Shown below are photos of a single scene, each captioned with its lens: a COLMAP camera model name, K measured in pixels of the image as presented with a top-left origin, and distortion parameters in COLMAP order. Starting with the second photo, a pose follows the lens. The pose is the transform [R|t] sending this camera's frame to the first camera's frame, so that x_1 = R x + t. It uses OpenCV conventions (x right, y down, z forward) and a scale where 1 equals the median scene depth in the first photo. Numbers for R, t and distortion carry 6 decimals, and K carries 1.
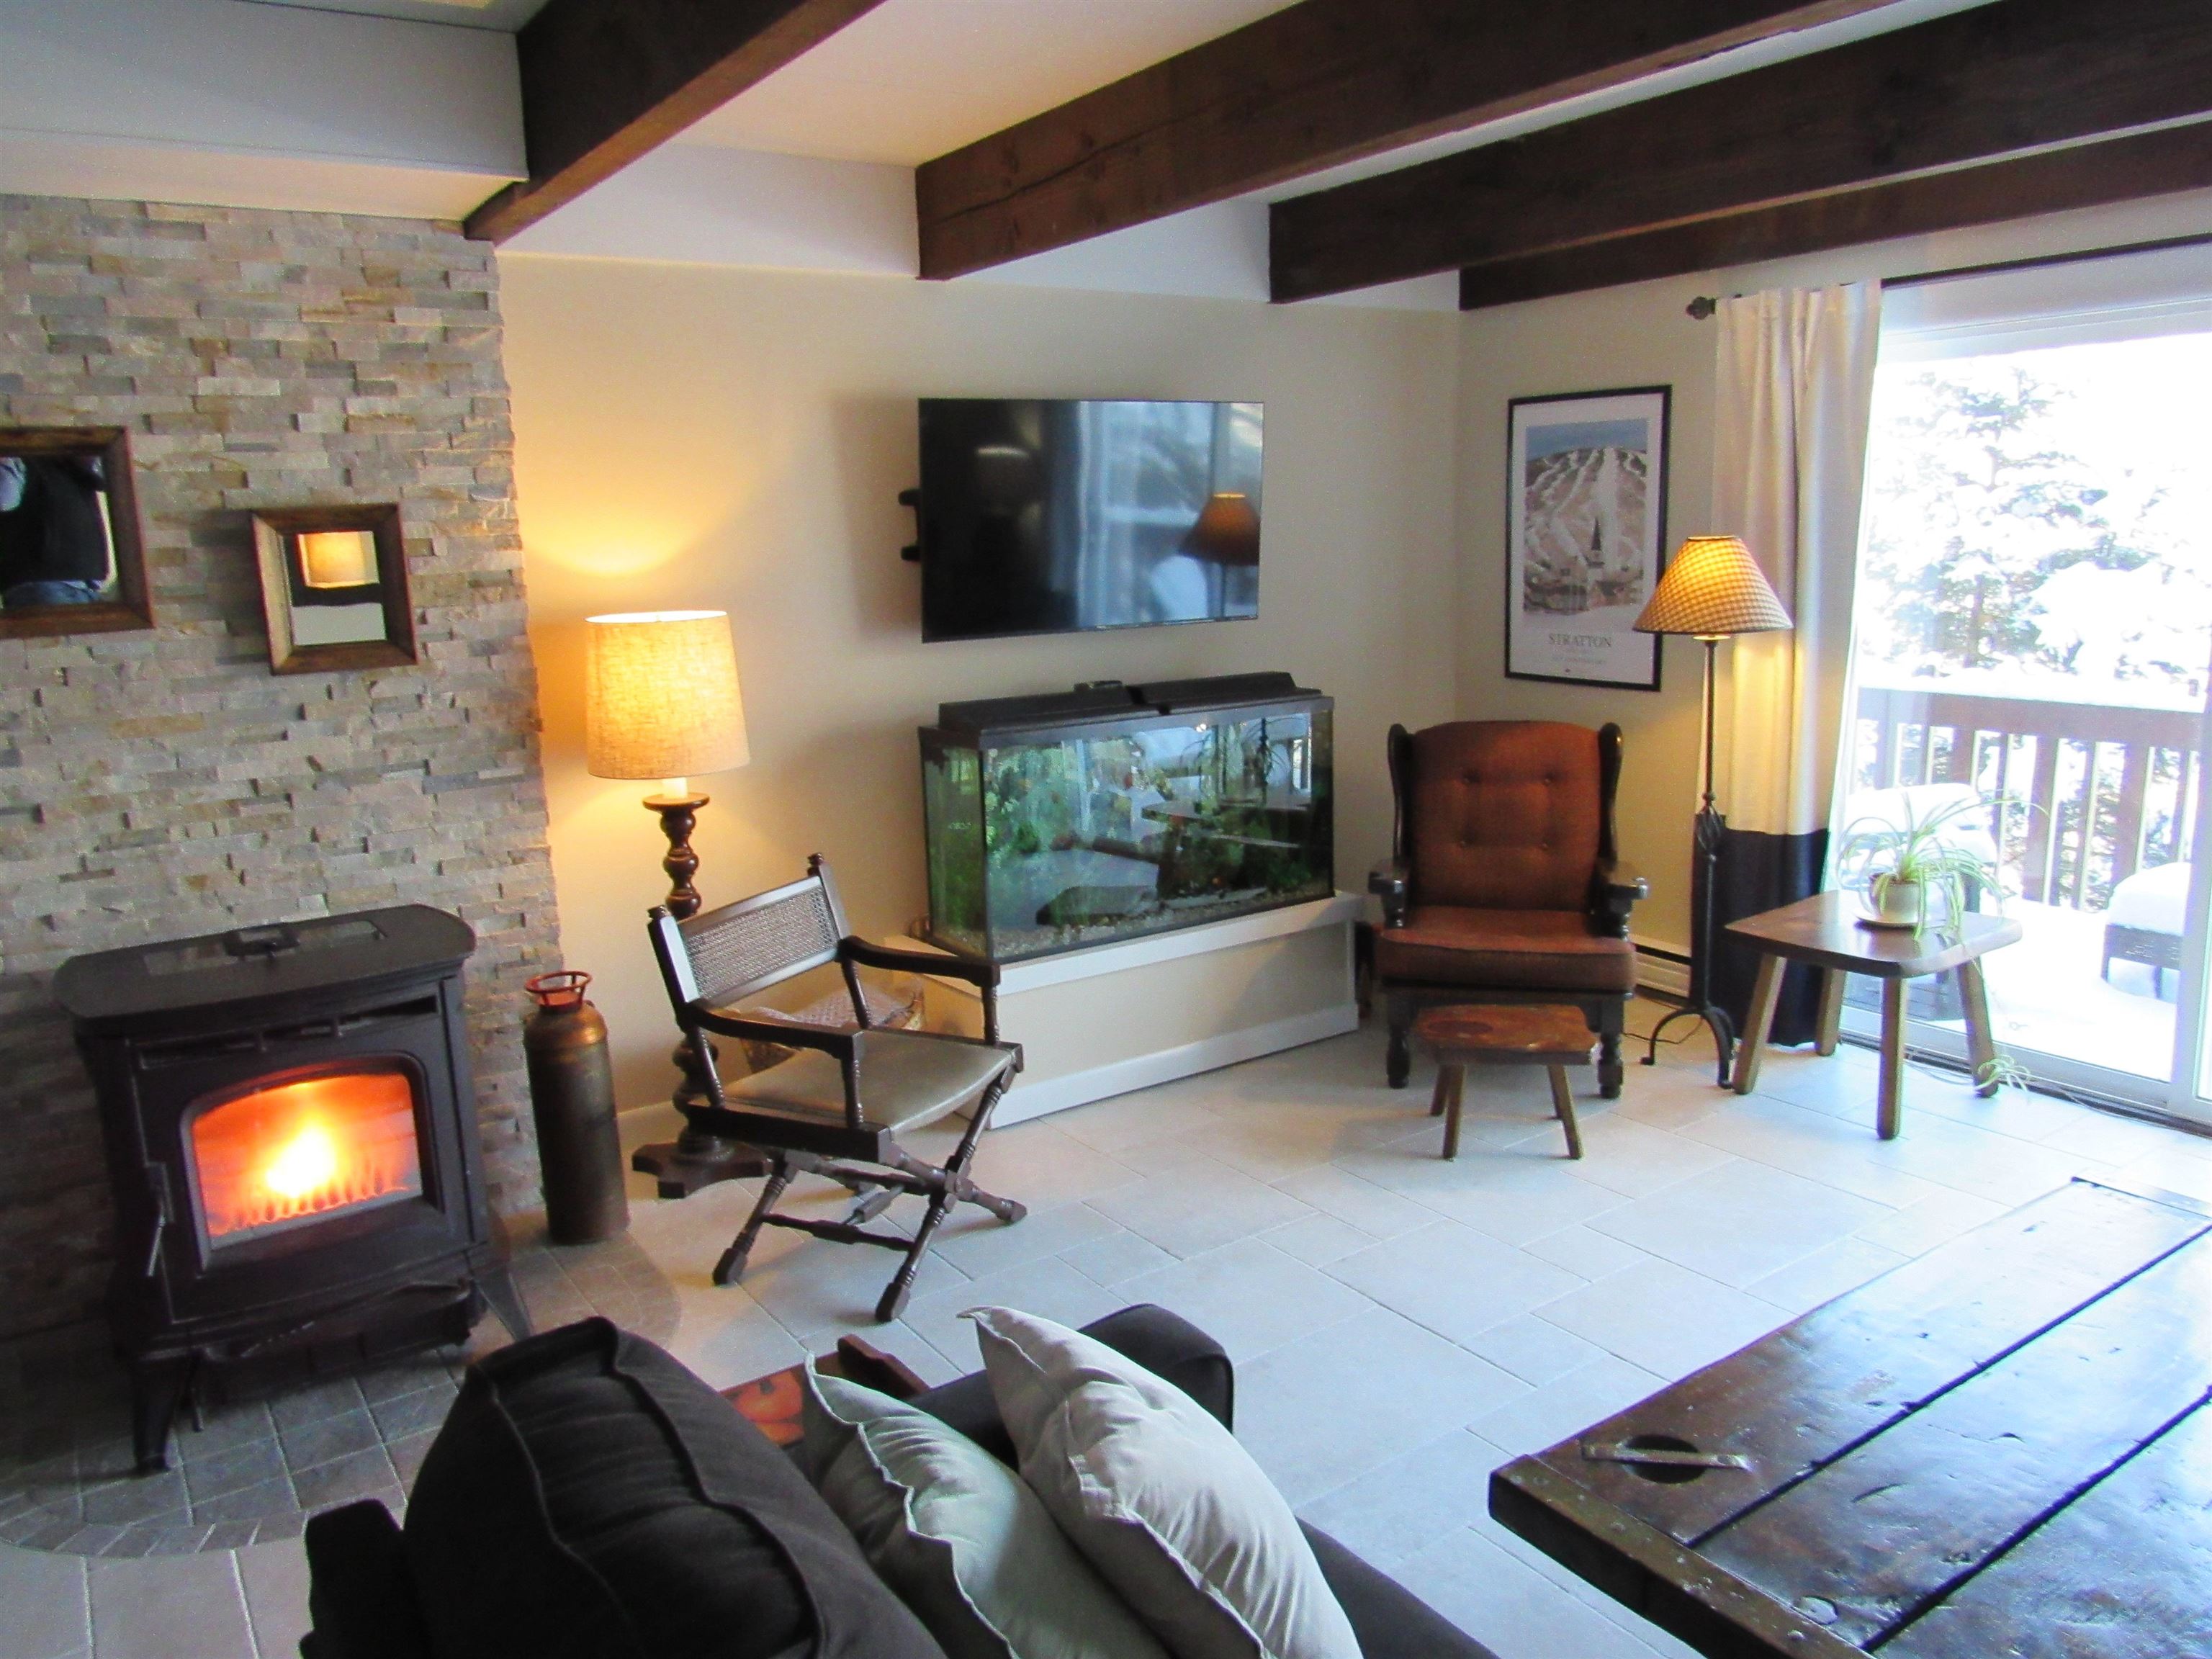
lens RADIAL K [[1569.1, 0, 1112.3], [0, 1569.1, 836.9], [0, 0, 1]] dist [-0.028762, -0.003454]
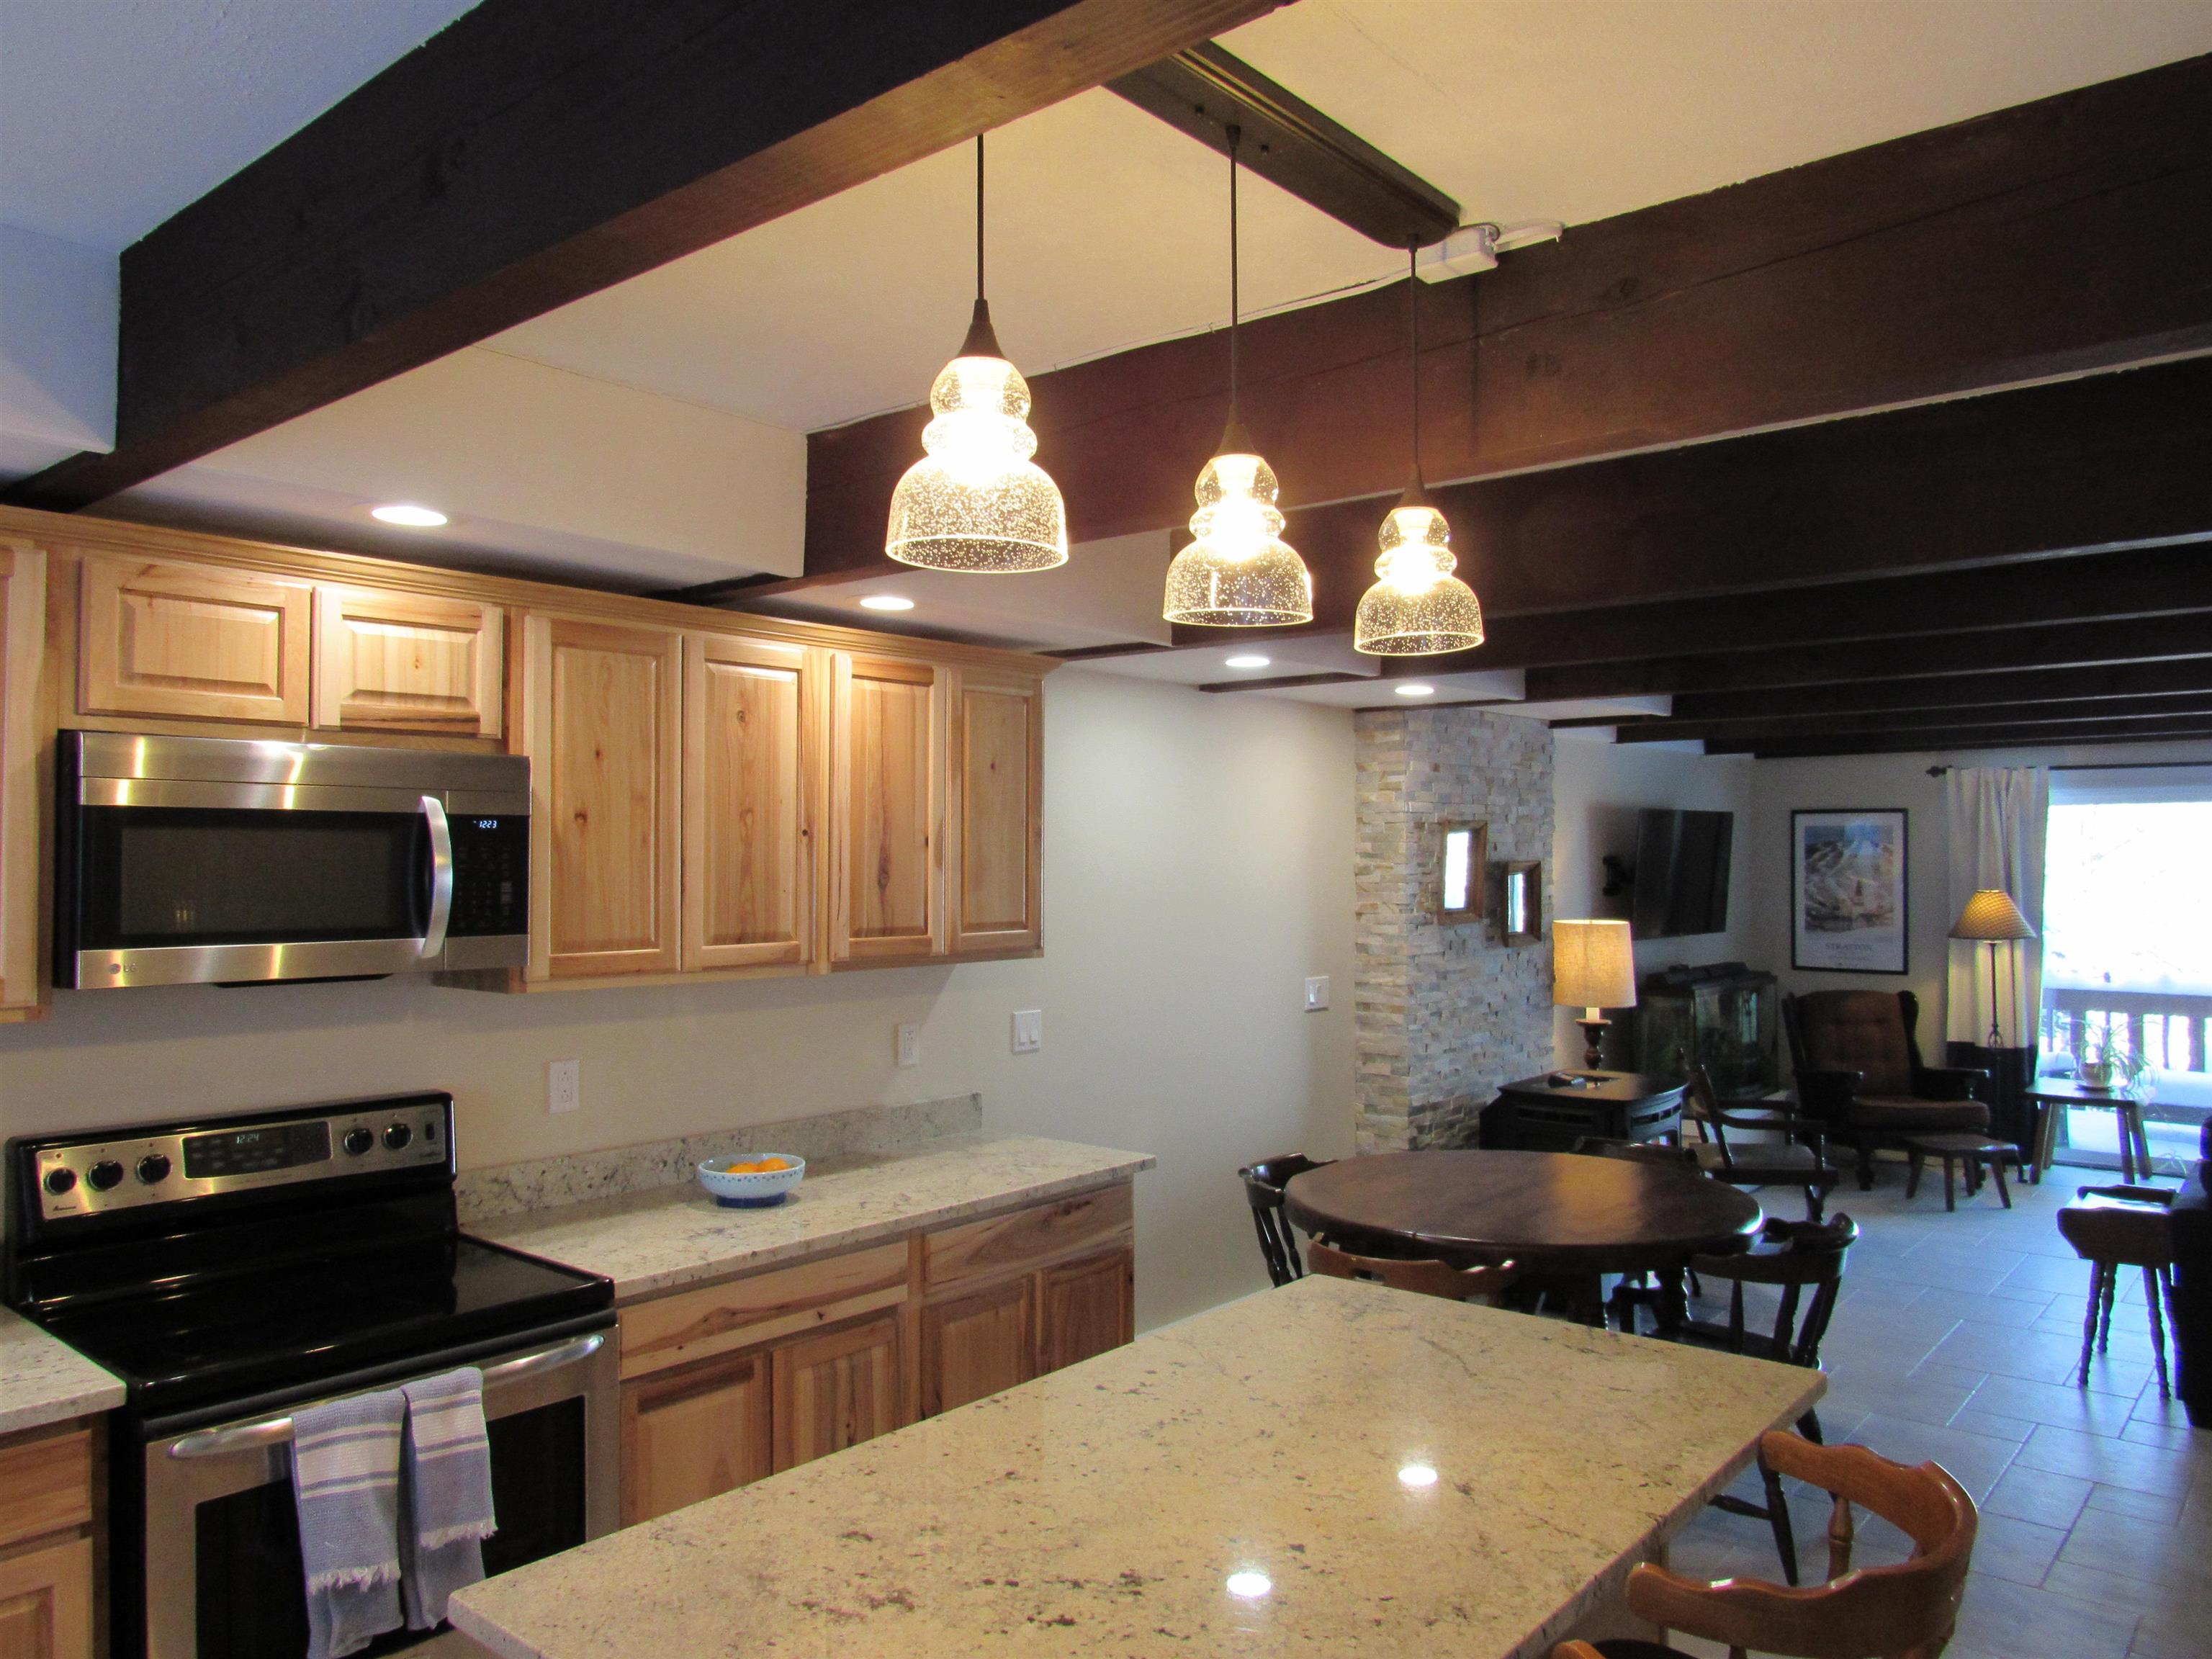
lens RADIAL K [[1569.1, 0, 1097.0], [0, 1569.1, 826.3], [0, 0, 1]] dist [-0.028762, -0.003454]
pose [[0.966958, 0.033542, 0.252719, -1.378159], [0.022150, 0.976504, -0.214357, 0.139948], [-0.253971, 0.212872, 0.943496, -0.659216]]
